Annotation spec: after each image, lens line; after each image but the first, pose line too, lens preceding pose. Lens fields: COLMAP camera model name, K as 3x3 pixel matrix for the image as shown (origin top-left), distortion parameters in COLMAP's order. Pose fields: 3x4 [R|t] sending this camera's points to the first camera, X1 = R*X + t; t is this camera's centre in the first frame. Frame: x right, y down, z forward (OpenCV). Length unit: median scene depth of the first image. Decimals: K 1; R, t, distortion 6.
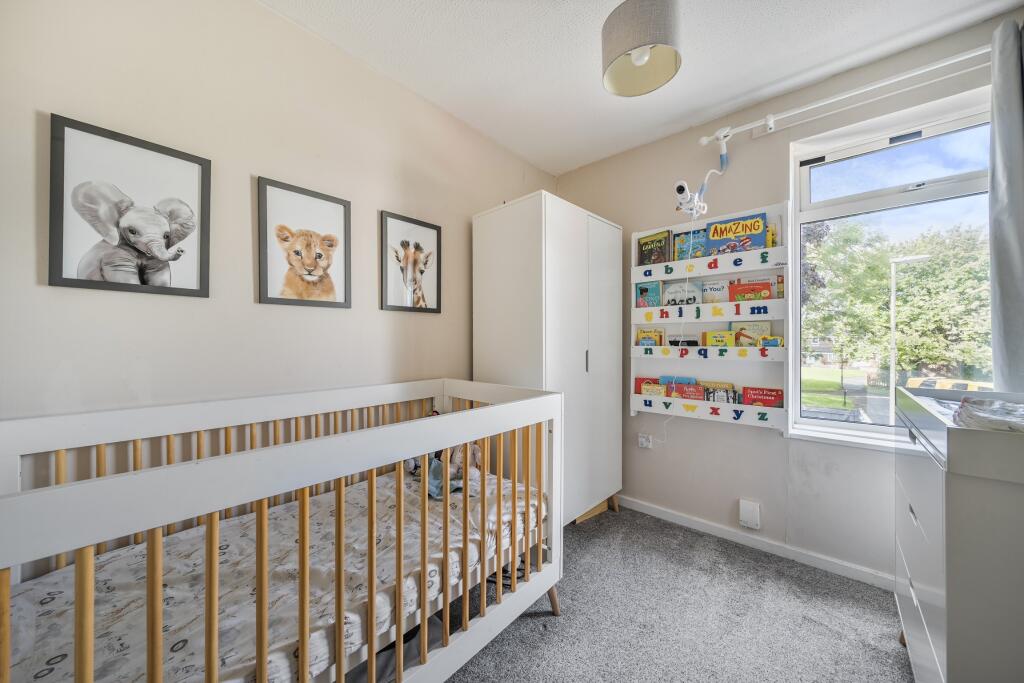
lens RADIAL K [[350.0, 0, 494.4], [0, 350.0, 347.3], [0, 0, 1]] dist [-0.003495, -0.000161]
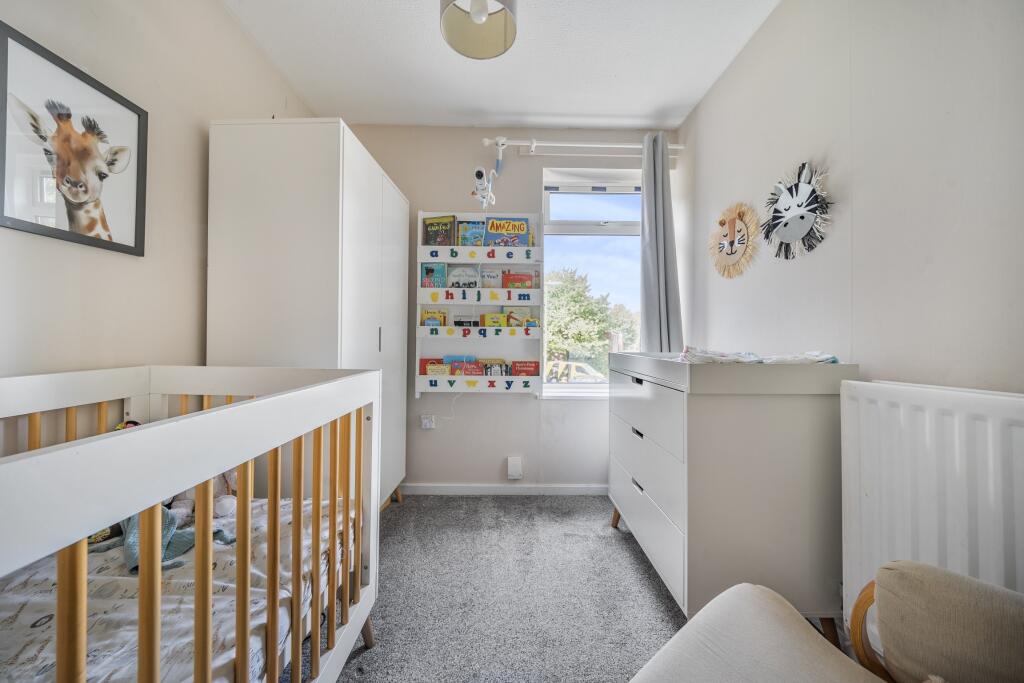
lens RADIAL K [[350.0, 0, 513.7], [0, 350.0, 336.9], [0, 0, 1]] dist [-0.003495, -0.000161]
pose [[0.730725, 0.008949, 0.682613, -0.099050], [-0.005051, 0.999958, -0.007702, 0.042369], [-0.682653, 0.002180, 0.730740, 0.136936]]
